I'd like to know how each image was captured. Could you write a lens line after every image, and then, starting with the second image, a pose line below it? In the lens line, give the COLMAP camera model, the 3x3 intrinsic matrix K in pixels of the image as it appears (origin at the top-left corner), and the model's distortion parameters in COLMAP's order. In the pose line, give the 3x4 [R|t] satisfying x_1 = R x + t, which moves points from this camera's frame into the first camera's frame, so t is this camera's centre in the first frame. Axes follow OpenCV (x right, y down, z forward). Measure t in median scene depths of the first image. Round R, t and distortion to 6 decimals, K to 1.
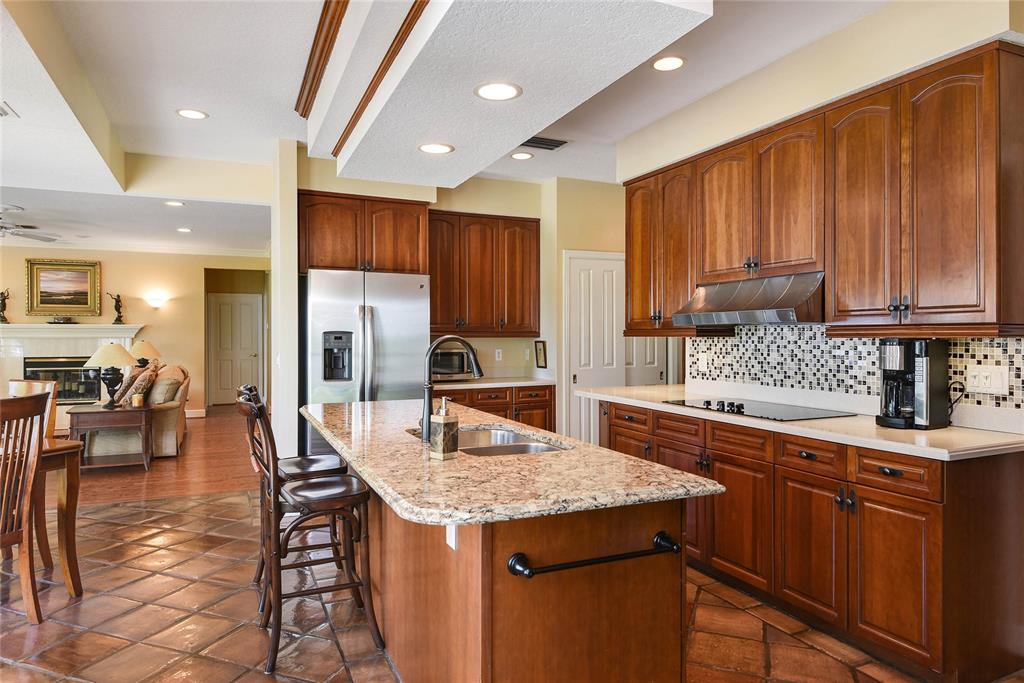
lens RADIAL K [[639.4, 0, 514.6], [0, 639.4, 338.1], [0, 0, 1]] dist [0.020628, -0.021813]
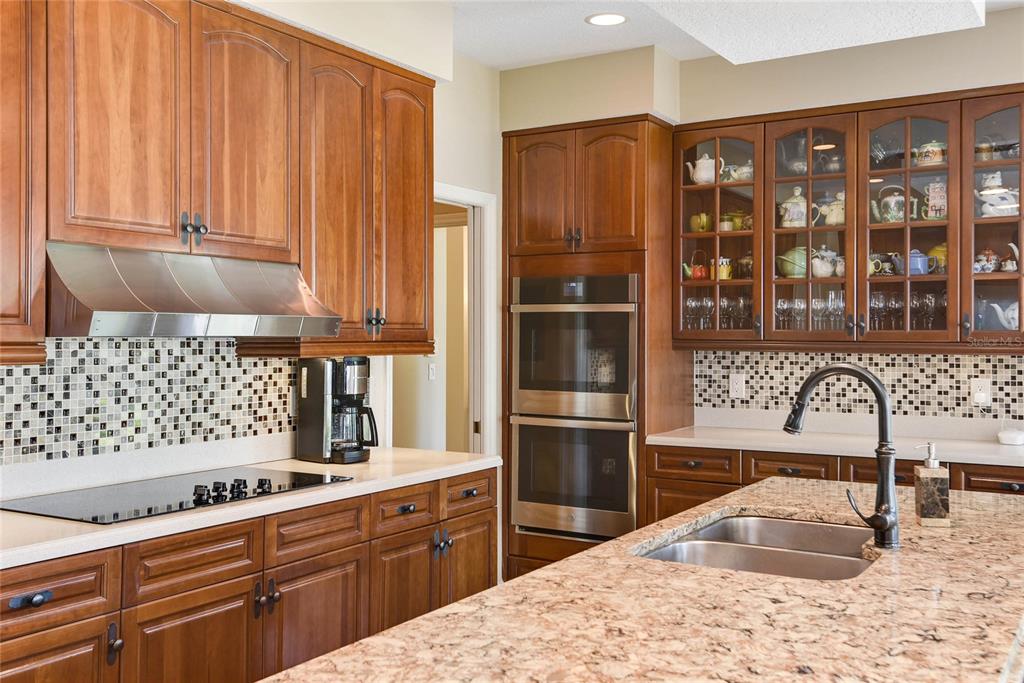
lens RADIAL K [[982.4, 0, 506.2], [0, 982.4, 326.3], [0, 0, 1]] dist [0.044057, 0.000000]
pose [[-0.550983, 0.011013, 0.834444, -0.455692], [0.005280, 0.999939, -0.009711, -0.019665], [-0.834500, -0.000945, -0.551008, 1.175935]]
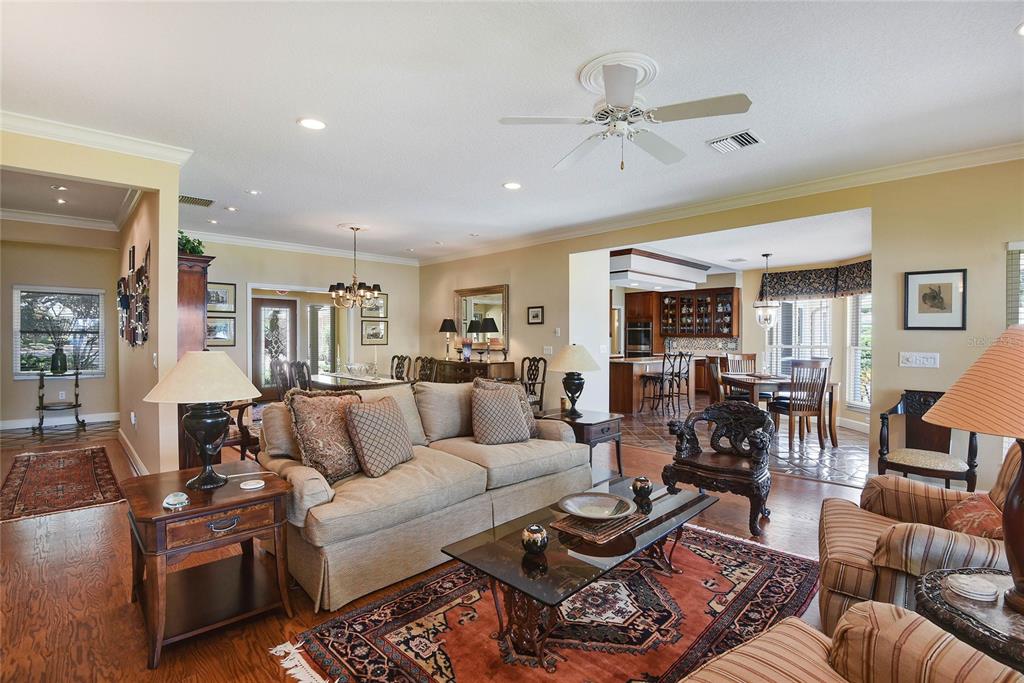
lens RADIAL K [[470.5, 0, 516.9], [0, 470.5, 338.5], [0, 0, 1]] dist [0.001251, -0.000018]
pose [[-0.344555, -0.002343, 0.938763, -2.066513], [0.004031, 0.999984, 0.003976, -0.006386], [-0.938757, 0.005154, -0.344540, 2.220144]]
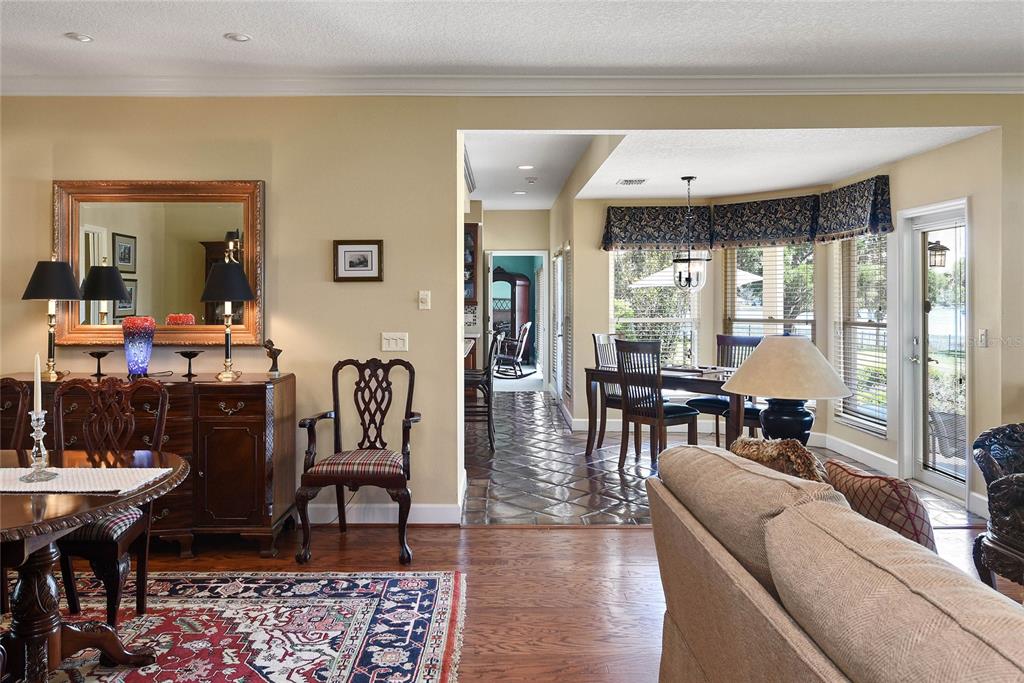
lens RADIAL K [[758.6, 0, 500.0], [0, 758.6, 293.4], [0, 0, 1]] dist [0.035989, -0.002652]
pose [[-0.897787, 0.006000, 0.440390, -1.196298], [0.004460, 0.999980, -0.004531, -0.026590], [-0.440408, -0.002104, -0.897795, 2.528413]]
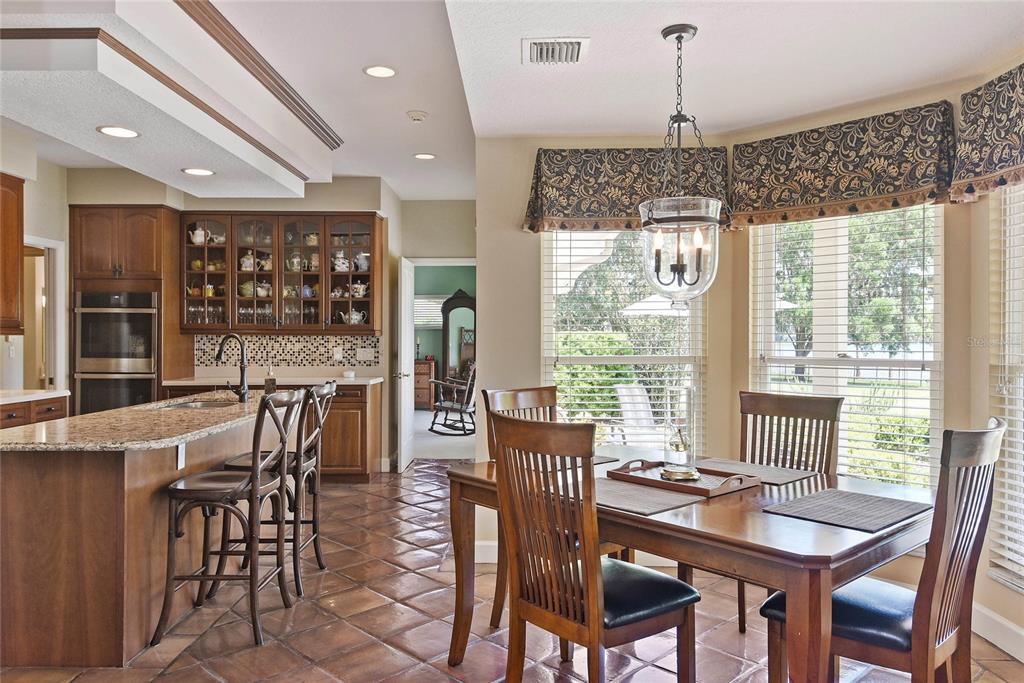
lens RADIAL K [[753.6, 0, 515.5], [0, 753.6, 335.2], [0, 0, 1]] dist [0.032377, -0.011337]
pose [[-0.898838, 0.001397, 0.438278, -1.007069], [0.003818, 0.999982, 0.004641, -0.003726], [-0.438264, 0.005845, -0.898827, 1.553575]]
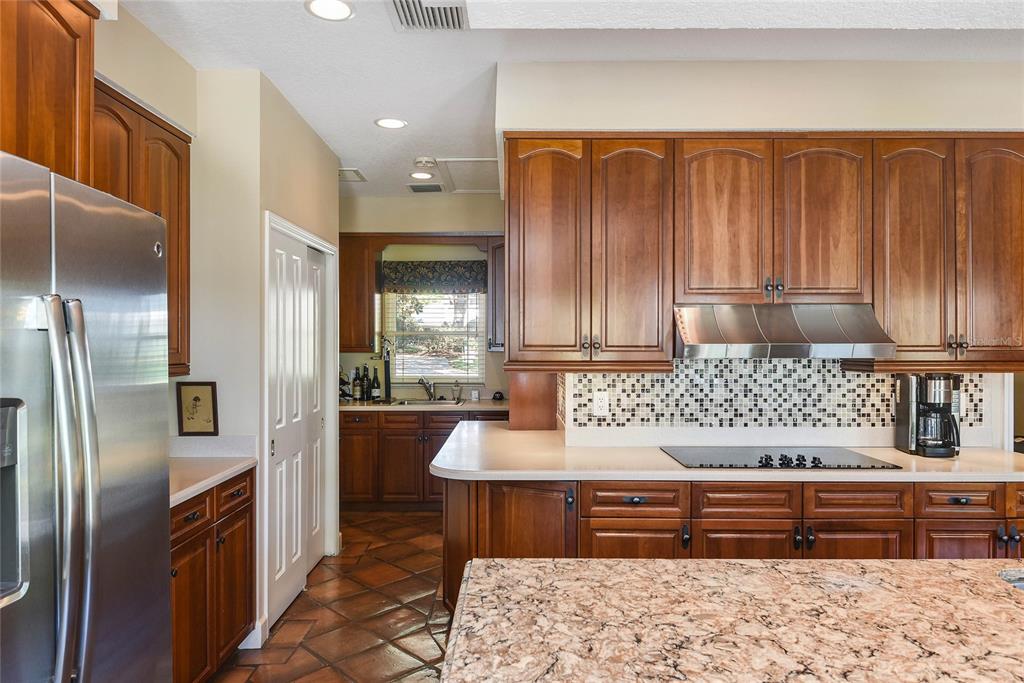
lens RADIAL K [[639.4, 0, 516.3], [0, 639.4, 340.6], [0, 0, 1]] dist [0.020628, -0.021813]
pose [[0.416357, 0.005821, 0.909182, -0.509812], [0.004844, 0.999951, -0.008620, -0.036302], [-0.909188, 0.007993, 0.416309, 0.907307]]
